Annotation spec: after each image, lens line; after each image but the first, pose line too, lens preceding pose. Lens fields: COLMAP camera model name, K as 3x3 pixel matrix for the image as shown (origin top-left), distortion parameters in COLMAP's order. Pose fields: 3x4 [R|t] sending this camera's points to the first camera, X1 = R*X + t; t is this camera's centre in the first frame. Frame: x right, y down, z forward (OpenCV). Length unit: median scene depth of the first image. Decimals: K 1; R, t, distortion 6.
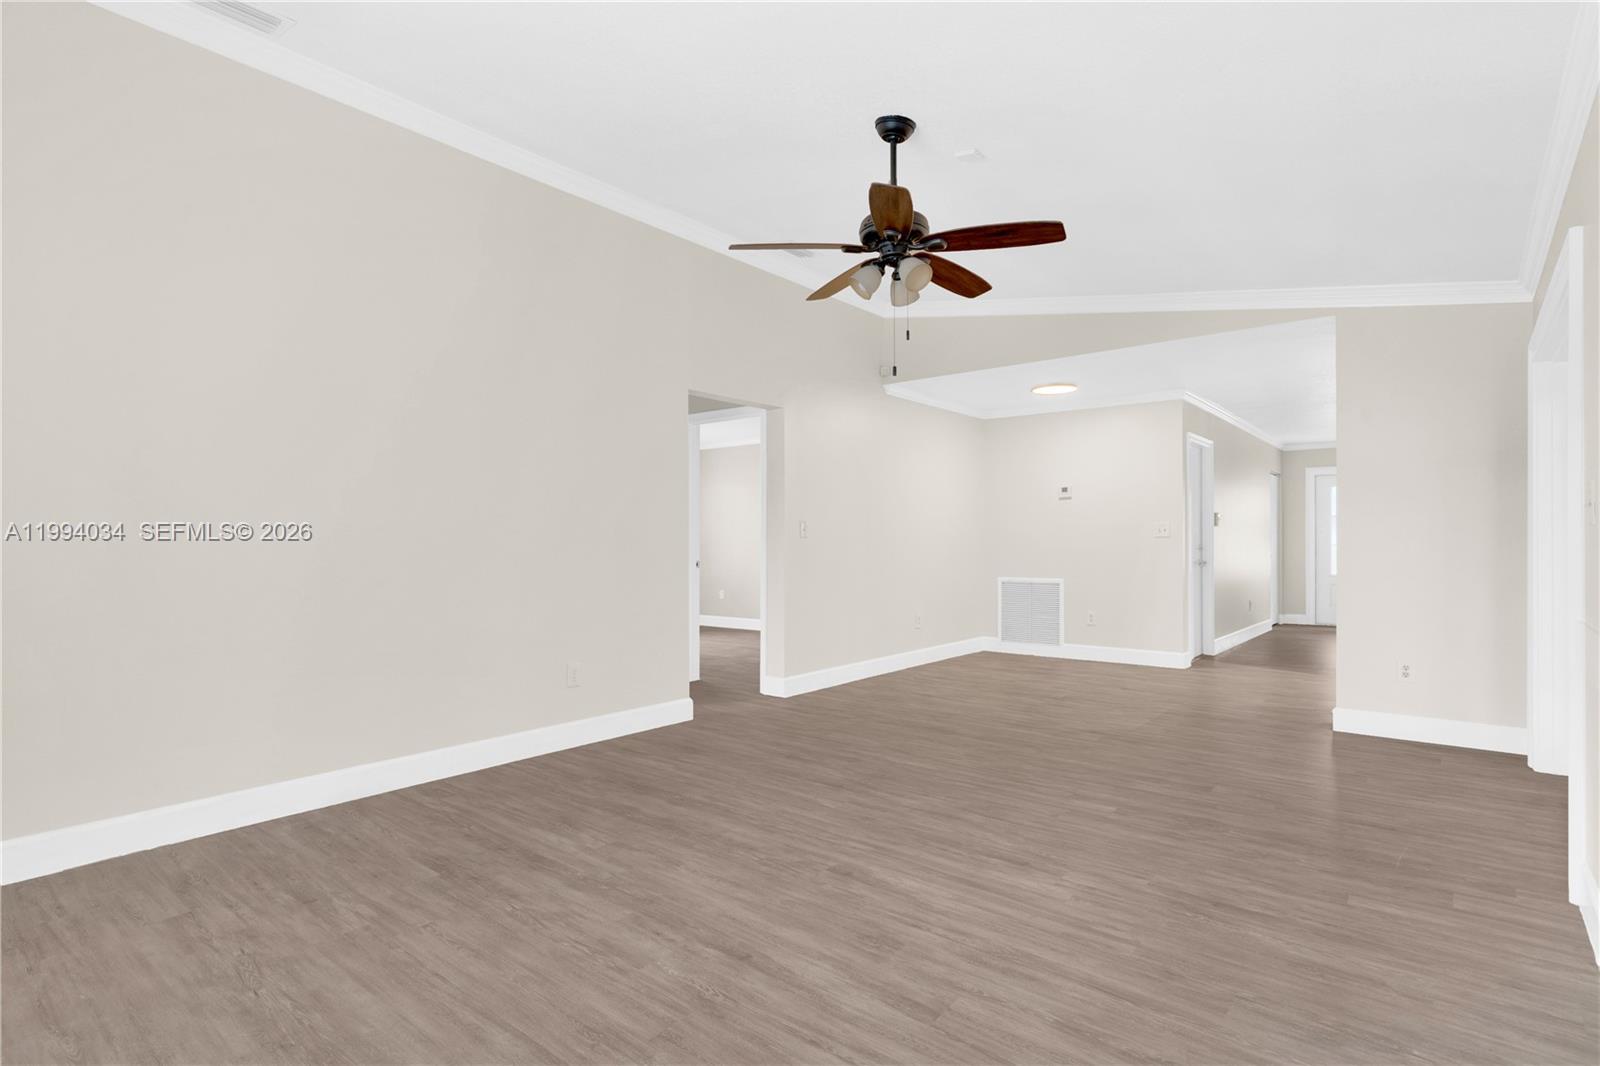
lens RADIAL K [[780.5, 0, 810.9], [0, 780.5, 543.9], [0, 0, 1]] dist [-0.000492, 0.000416]
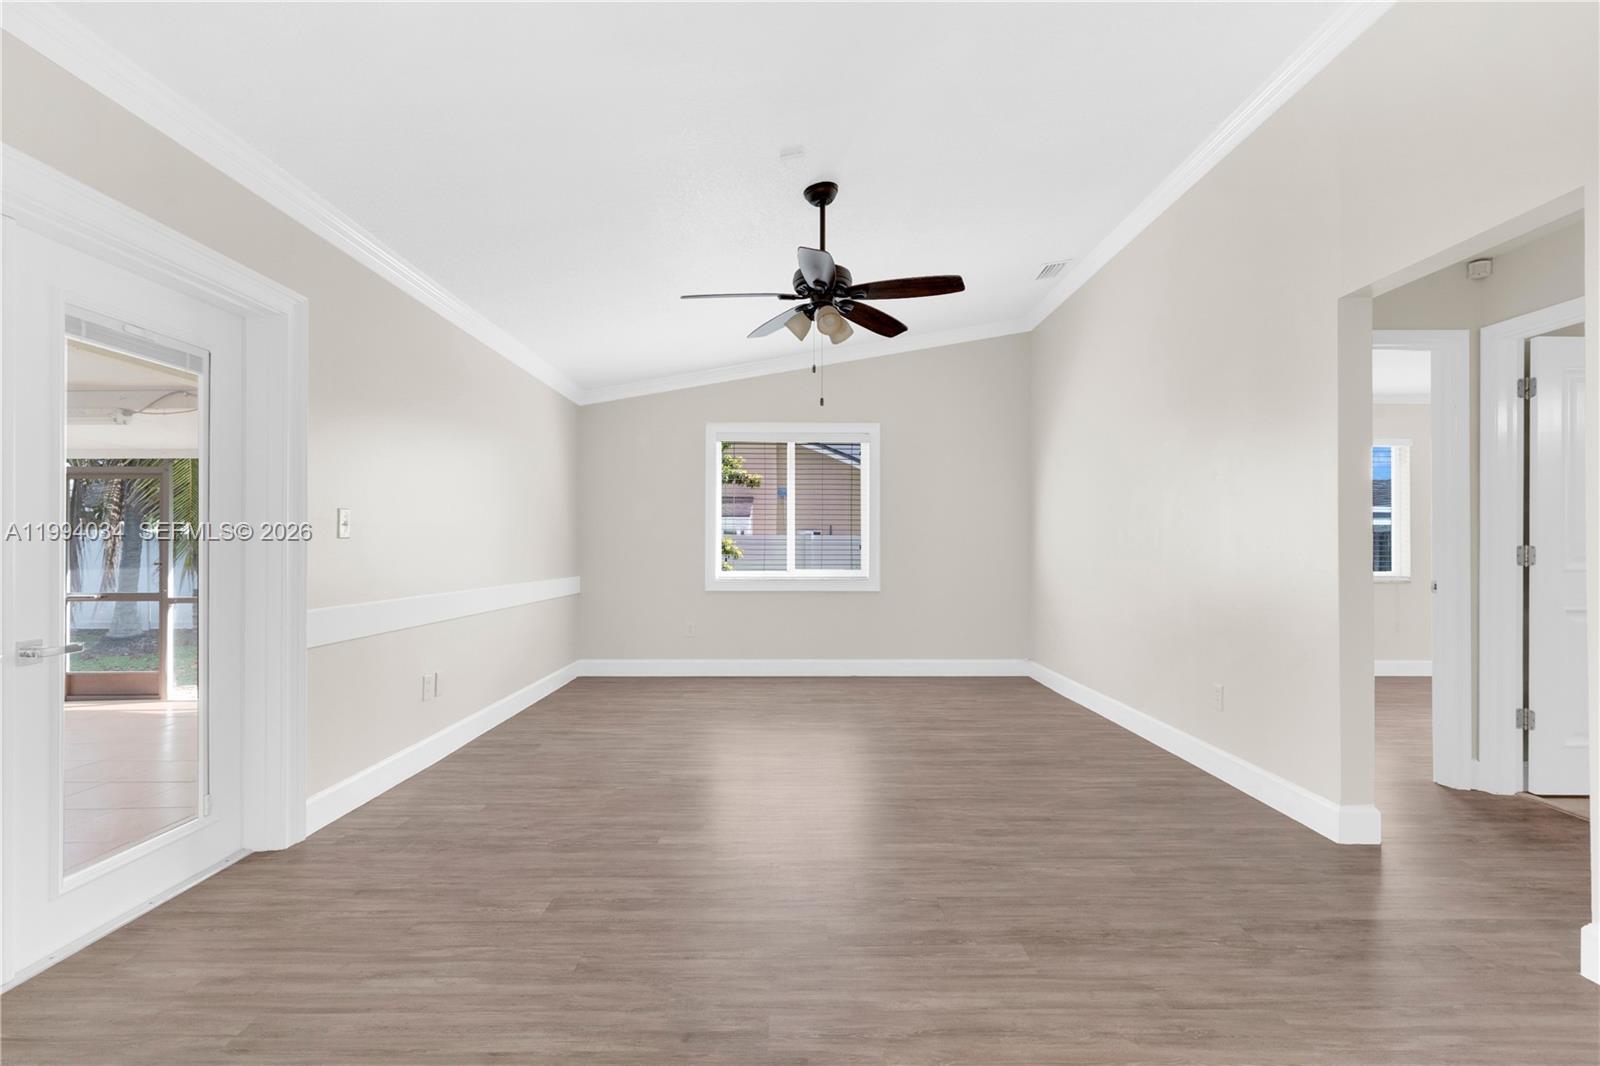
lens RADIAL K [[776.4, 0, 788.7], [0, 776.4, 541.1], [0, 0, 1]] dist [0.001630, 0.000328]
pose [[-0.781016, -0.002618, -0.624506, 0.842793], [0.001224, 0.999983, -0.005723, -0.010692], [0.624510, -0.005234, -0.780999, 1.810063]]
